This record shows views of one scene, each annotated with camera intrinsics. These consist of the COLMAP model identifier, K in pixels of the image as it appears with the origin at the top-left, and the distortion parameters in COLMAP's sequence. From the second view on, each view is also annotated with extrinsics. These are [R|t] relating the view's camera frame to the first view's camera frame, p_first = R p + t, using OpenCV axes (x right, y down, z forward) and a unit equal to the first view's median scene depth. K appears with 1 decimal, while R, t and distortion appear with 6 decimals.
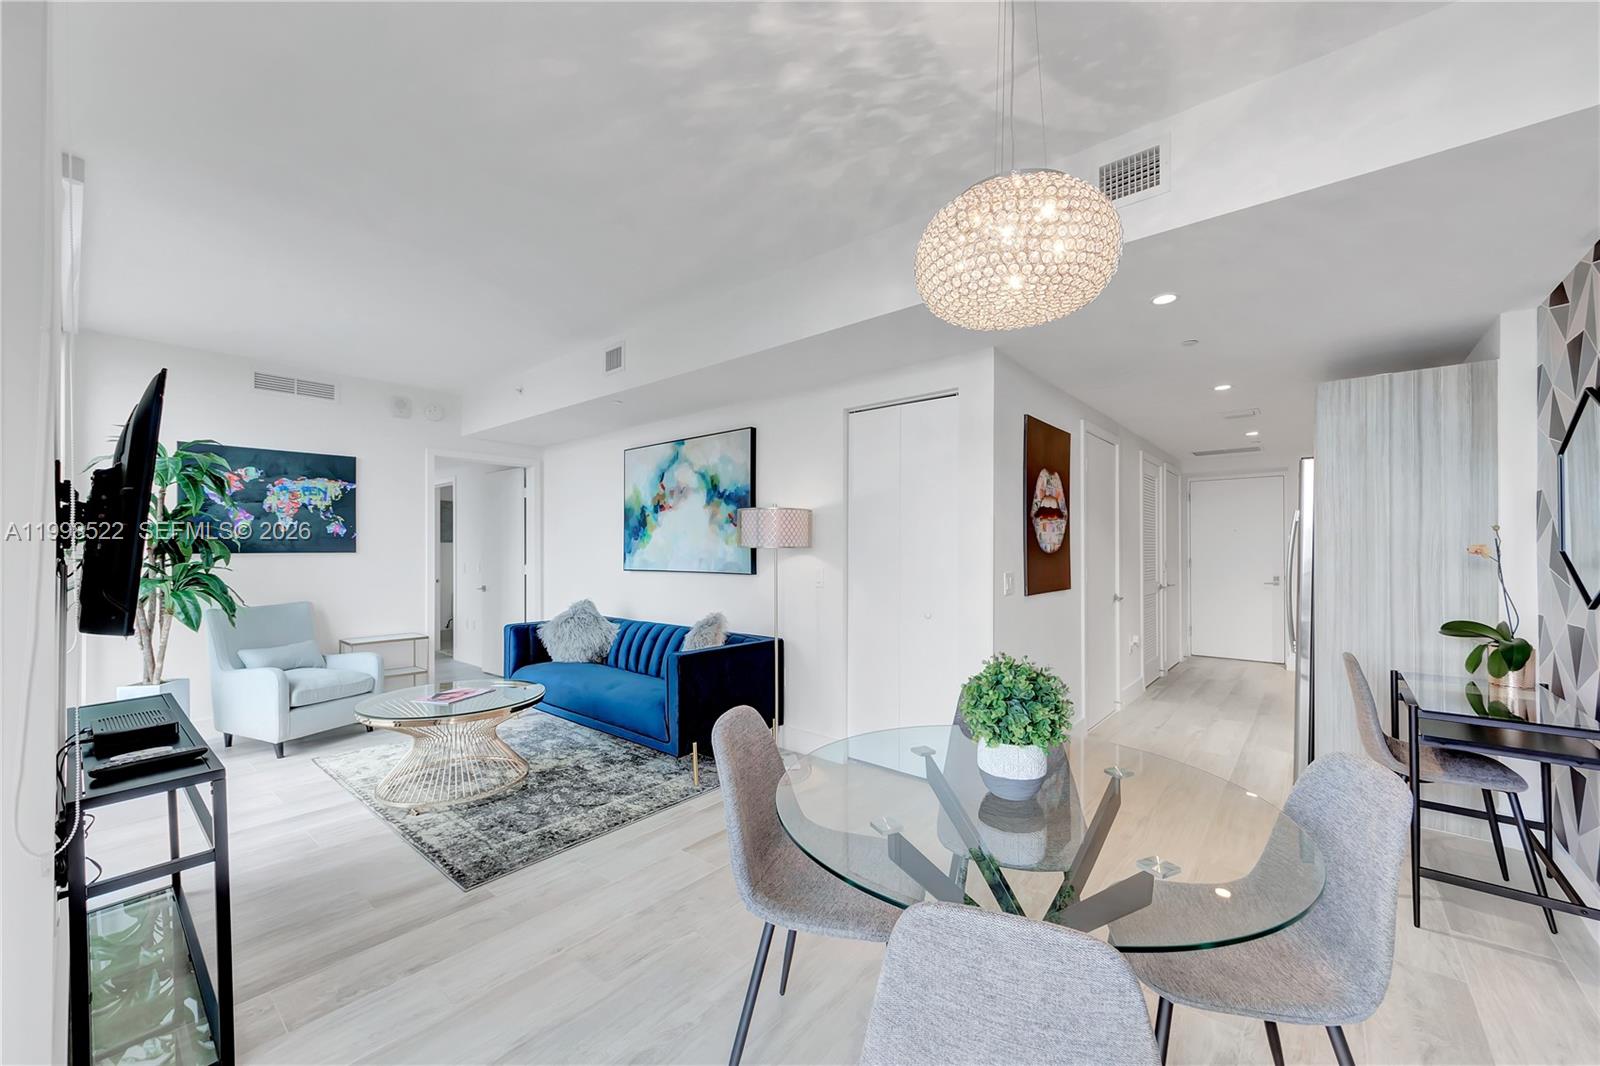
lens RADIAL K [[613.9, 0, 802.8], [0, 613.9, 555.3], [0, 0, 1]] dist [-0.000308, -0.000152]
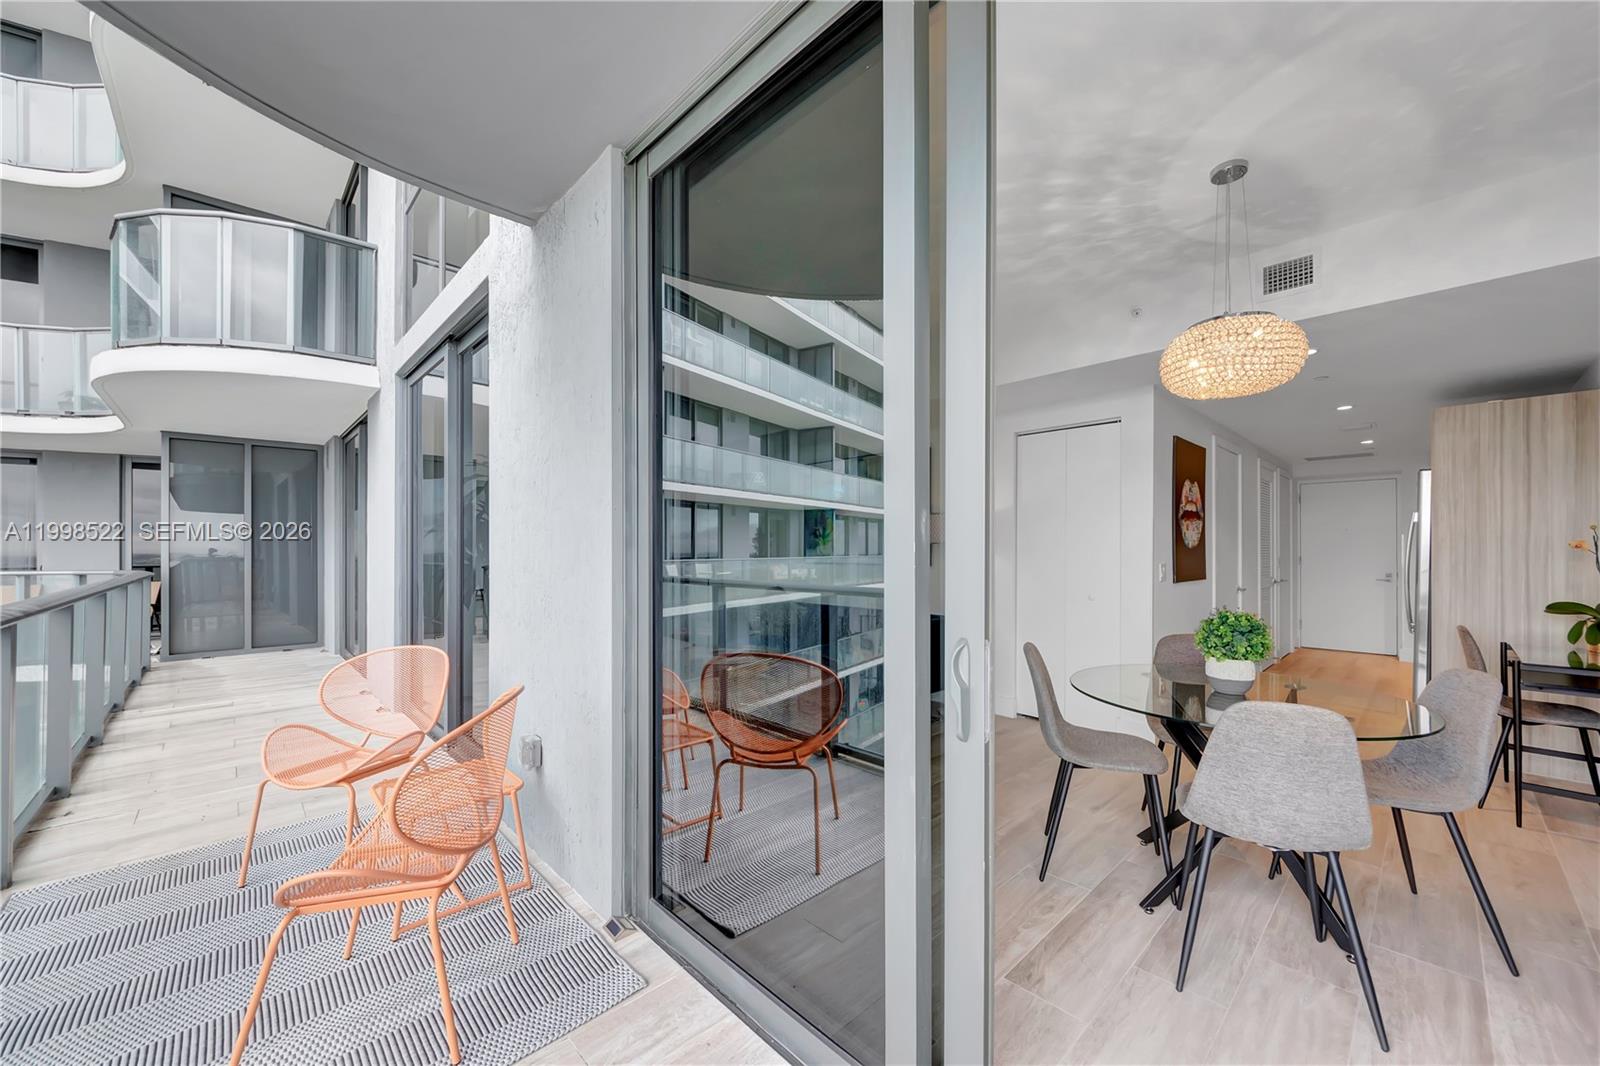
lens RADIAL K [[605.5, 0, 797.6], [0, 605.5, 554.8], [0, 0, 1]] dist [-0.020980, 0.006764]
pose [[0.993320, 0.003243, -0.115349, -0.302968], [-0.003348, 0.999994, -0.000724, 0.015759], [0.115346, 0.001105, 0.993325, -0.346649]]
